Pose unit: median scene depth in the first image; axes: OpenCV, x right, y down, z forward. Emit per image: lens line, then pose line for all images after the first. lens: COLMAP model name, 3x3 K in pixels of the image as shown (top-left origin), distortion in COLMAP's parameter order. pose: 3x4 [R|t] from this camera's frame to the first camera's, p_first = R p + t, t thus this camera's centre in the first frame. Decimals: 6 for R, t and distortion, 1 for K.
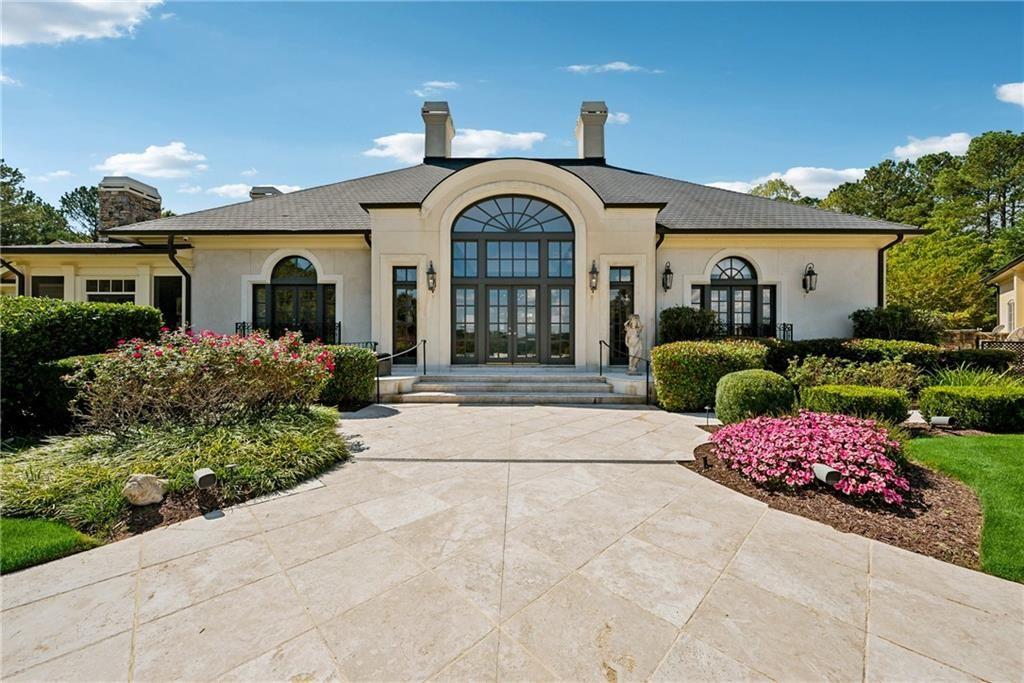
lens RADIAL K [[359.1, 0, 515.2], [0, 359.1, 341.8], [0, 0, 1]] dist [-0.001402, 0.000082]
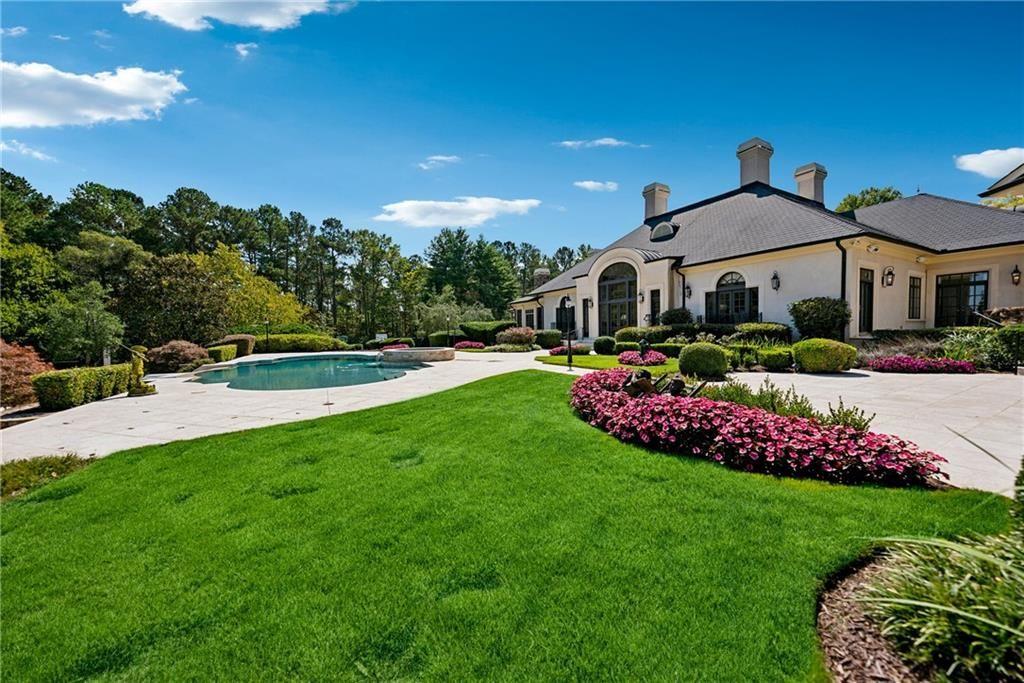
lens RADIAL K [[359.1, 0, 515.2], [0, 359.1, 341.8], [0, 0, 1]] dist [-0.001402, 0.000082]
pose [[0.483792, 0.019061, -0.874975, 1.545244], [0.015208, 0.999429, 0.030181, 0.009388], [0.875051, -0.027907, 0.483226, -0.616543]]
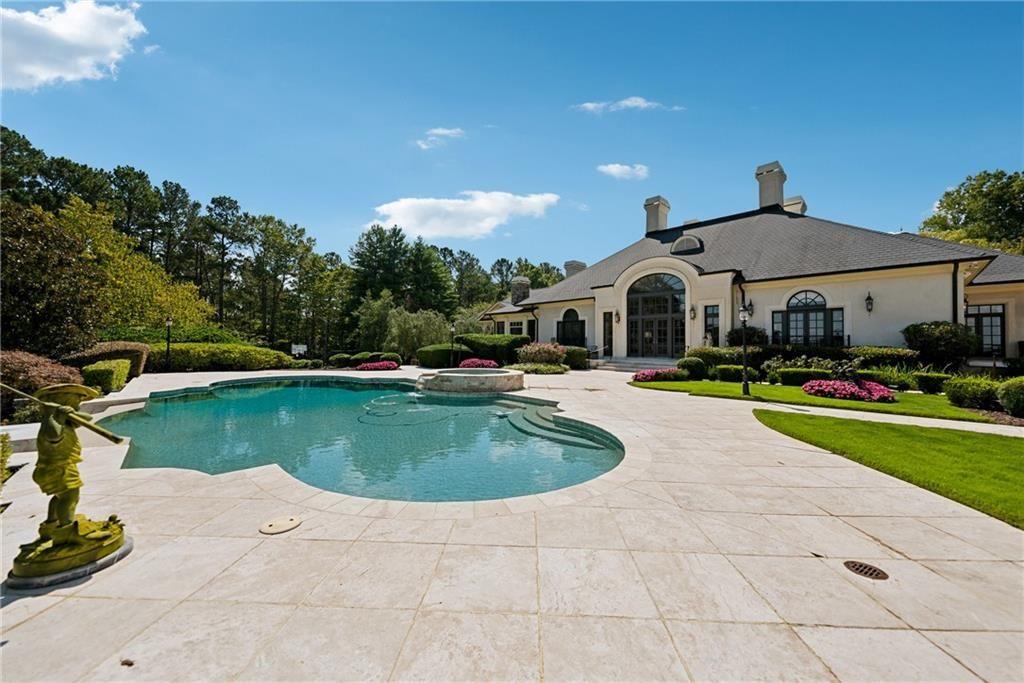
lens RADIAL K [[364.8, 0, 519.7], [0, 364.8, 338.6], [0, 0, 1]] dist [-0.002099, 0.000191]
pose [[0.696228, -0.005228, -0.717801, 0.864677], [-0.010834, 0.999783, -0.017790, 0.000847], [0.717739, 0.020163, 0.696021, -0.895337]]
